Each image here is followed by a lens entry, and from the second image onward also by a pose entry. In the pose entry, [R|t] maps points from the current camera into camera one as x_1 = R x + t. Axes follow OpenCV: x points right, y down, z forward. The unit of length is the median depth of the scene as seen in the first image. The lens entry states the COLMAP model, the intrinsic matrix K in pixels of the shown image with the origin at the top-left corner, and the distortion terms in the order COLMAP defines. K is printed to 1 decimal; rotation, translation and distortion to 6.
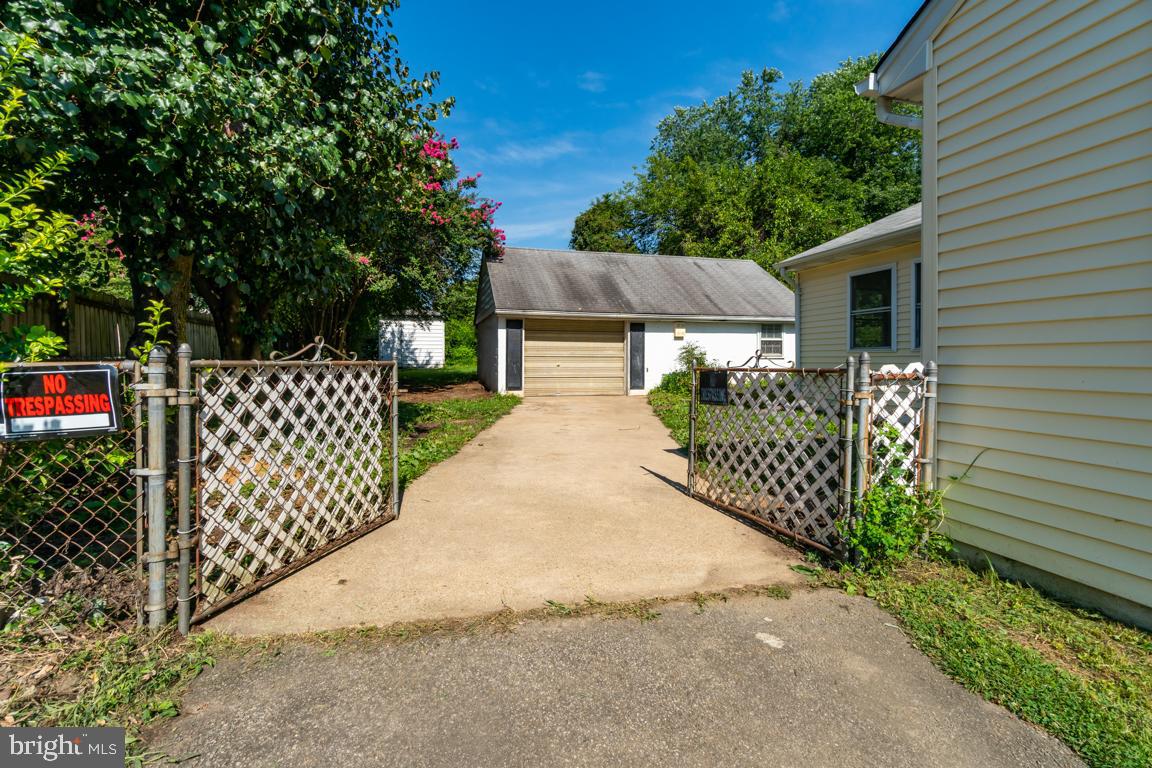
lens RADIAL K [[506.6, 0, 569.8], [0, 506.6, 365.4], [0, 0, 1]] dist [-0.044226, 0.000017]
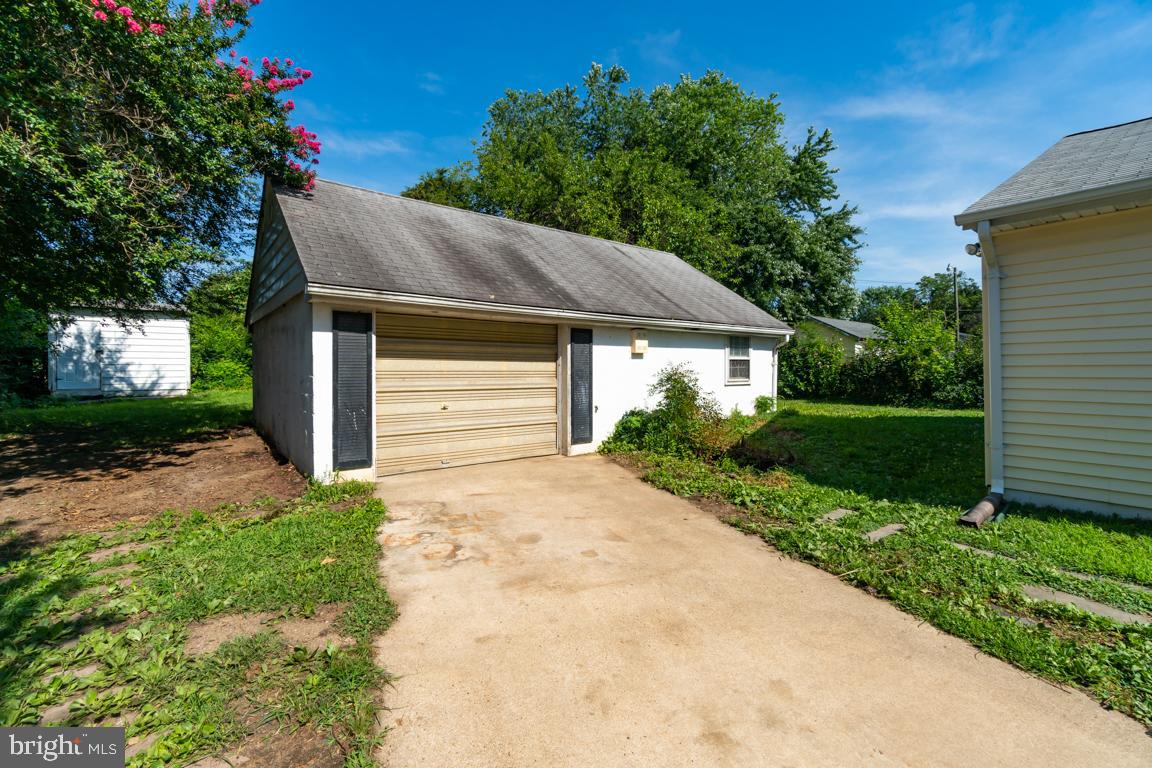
lens RADIAL K [[492.6, 0, 577.9], [0, 492.6, 376.5], [0, 0, 1]] dist [0.000349, 0.000496]
pose [[0.918171, -0.006603, 0.396130, -0.091635], [0.006565, 0.999977, 0.001453, -0.029516], [-0.396131, 0.001267, 0.918193, 0.476219]]
